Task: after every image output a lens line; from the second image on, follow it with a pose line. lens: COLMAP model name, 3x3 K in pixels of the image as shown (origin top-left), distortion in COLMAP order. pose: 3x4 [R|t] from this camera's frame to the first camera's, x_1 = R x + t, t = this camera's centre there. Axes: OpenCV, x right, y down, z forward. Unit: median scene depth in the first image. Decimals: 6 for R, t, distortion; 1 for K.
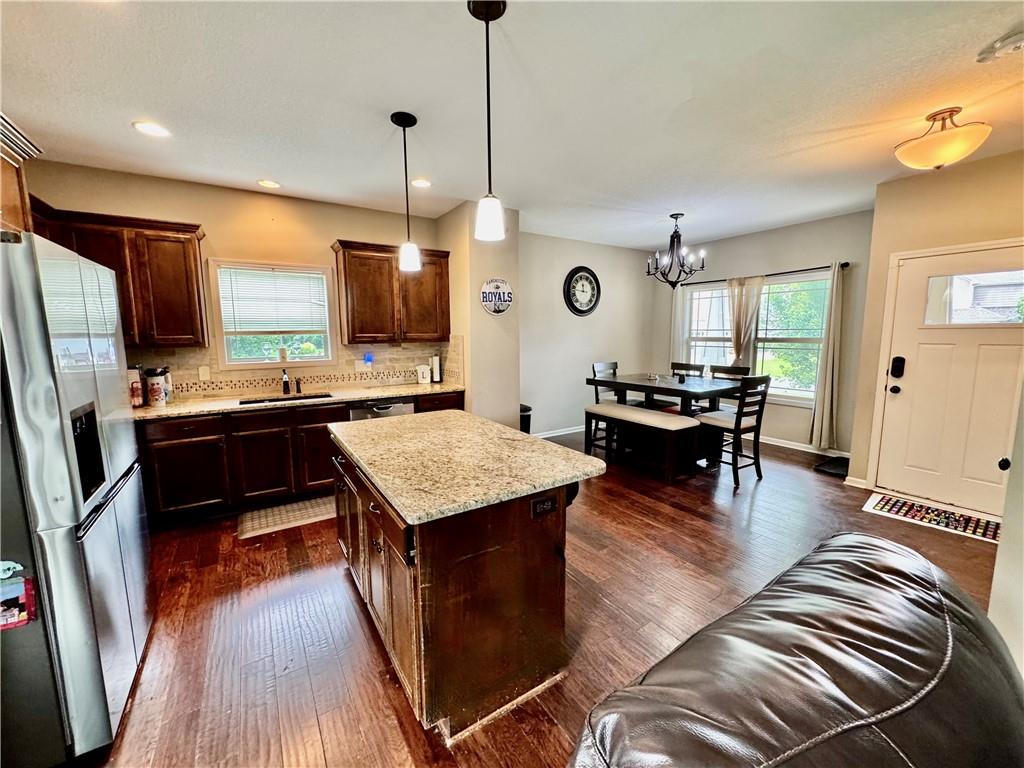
lens RADIAL K [[409.2, 0, 510.7], [0, 409.2, 383.2], [0, 0, 1]] dist [-0.003446, 0.000845]
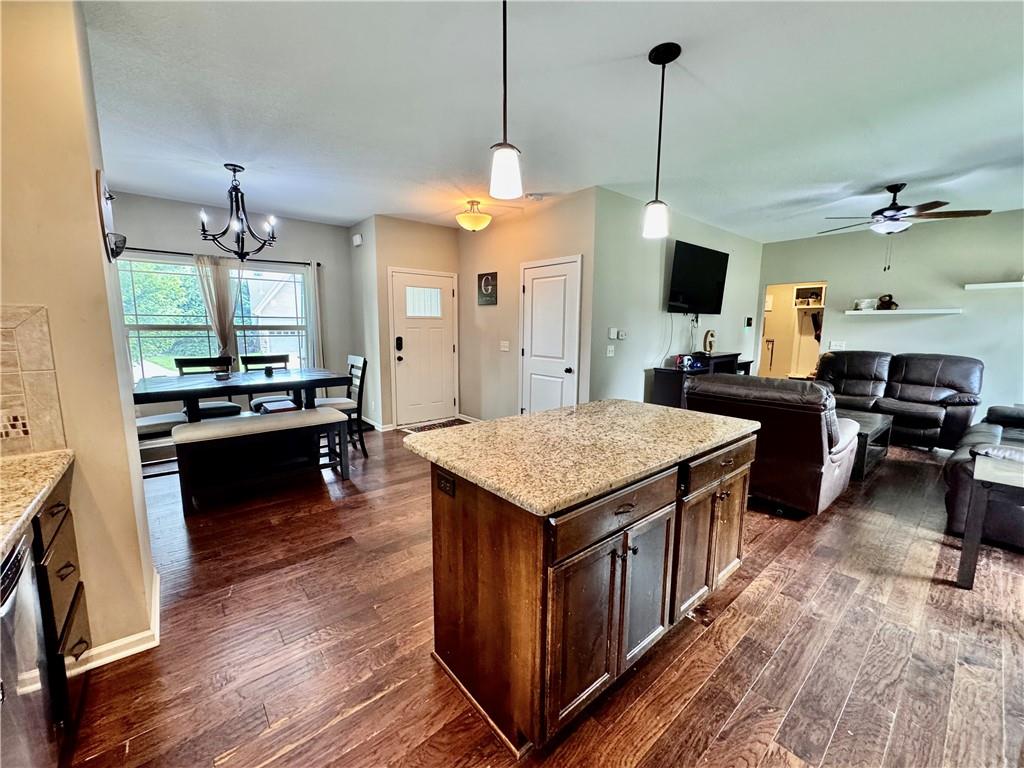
lens RADIAL K [[409.2, 0, 511.5], [0, 409.2, 382.7], [0, 0, 1]] dist [-0.003446, 0.000845]
pose [[-0.126557, -0.128928, 0.983545, -0.541765], [0.117828, 0.982544, 0.143958, -0.058406], [-0.984936, 0.134108, -0.109157, 0.679674]]
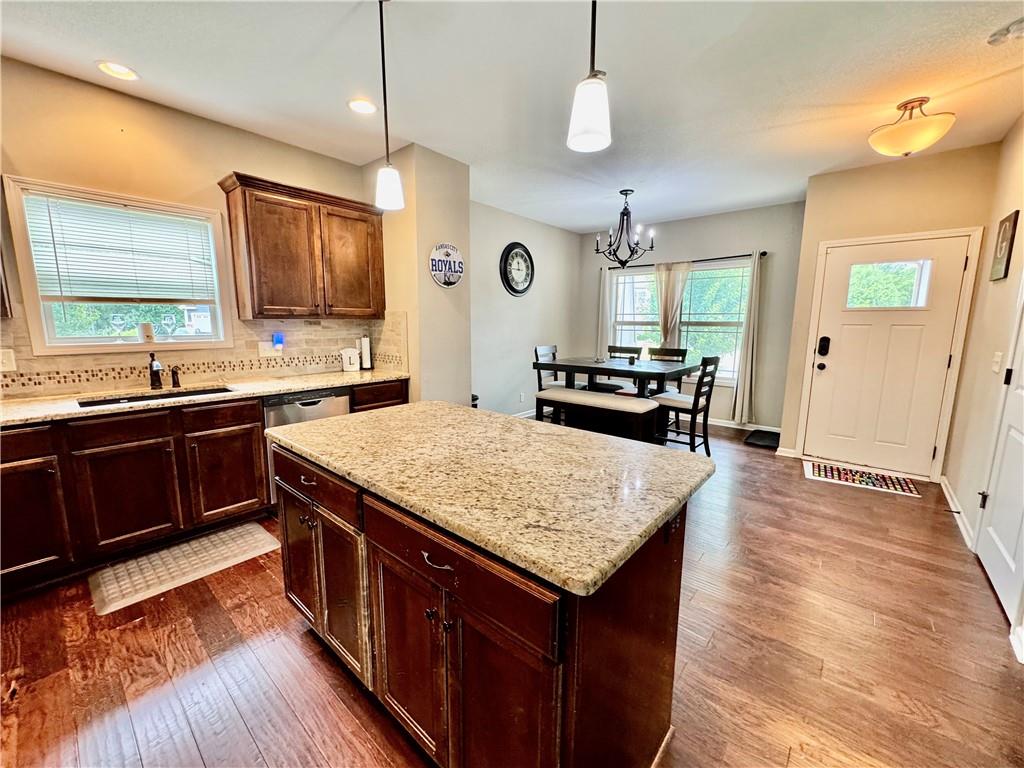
lens RADIAL K [[409.2, 0, 510.7], [0, 409.2, 382.6], [0, 0, 1]] dist [-0.003446, 0.000845]
pose [[0.959245, -0.028746, 0.281110, -0.157174], [0.021836, 0.999378, 0.027681, 0.008807], [-0.281731, -0.020415, 0.959276, 0.154284]]
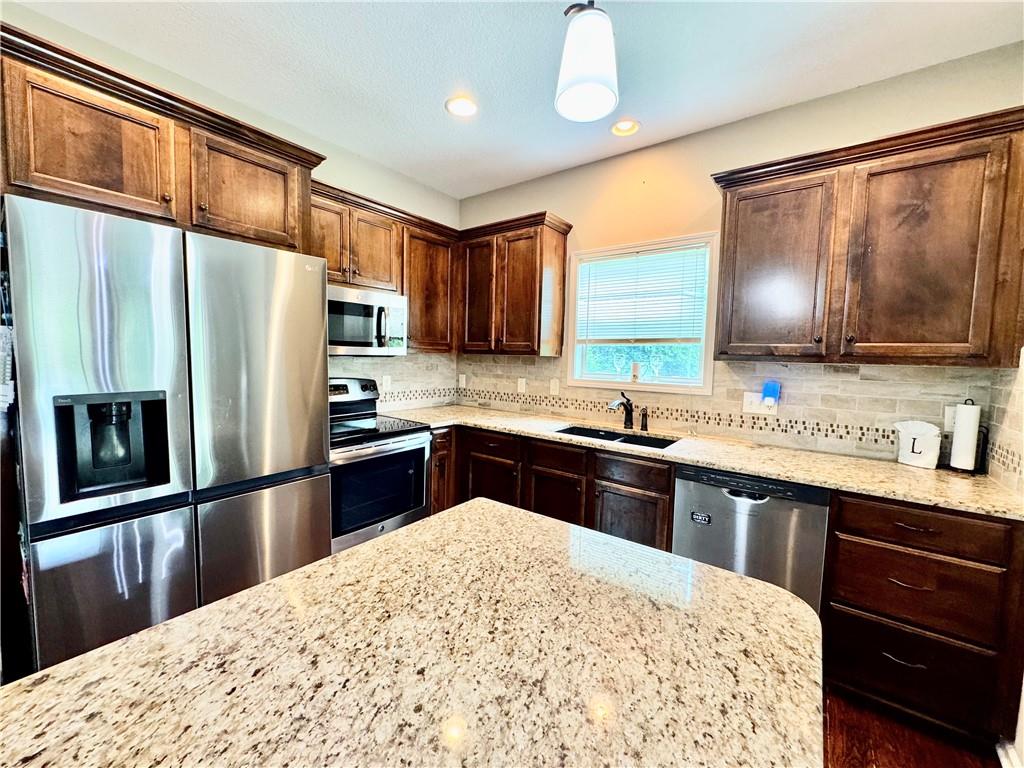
lens RADIAL K [[409.2, 0, 510.9], [0, 409.2, 382.6], [0, 0, 1]] dist [-0.003446, 0.000845]
pose [[0.345881, 0.080890, -0.934785, 0.028597], [-0.142606, 0.989235, 0.032836, -0.043255], [0.927378, 0.121949, 0.353693, 0.534625]]
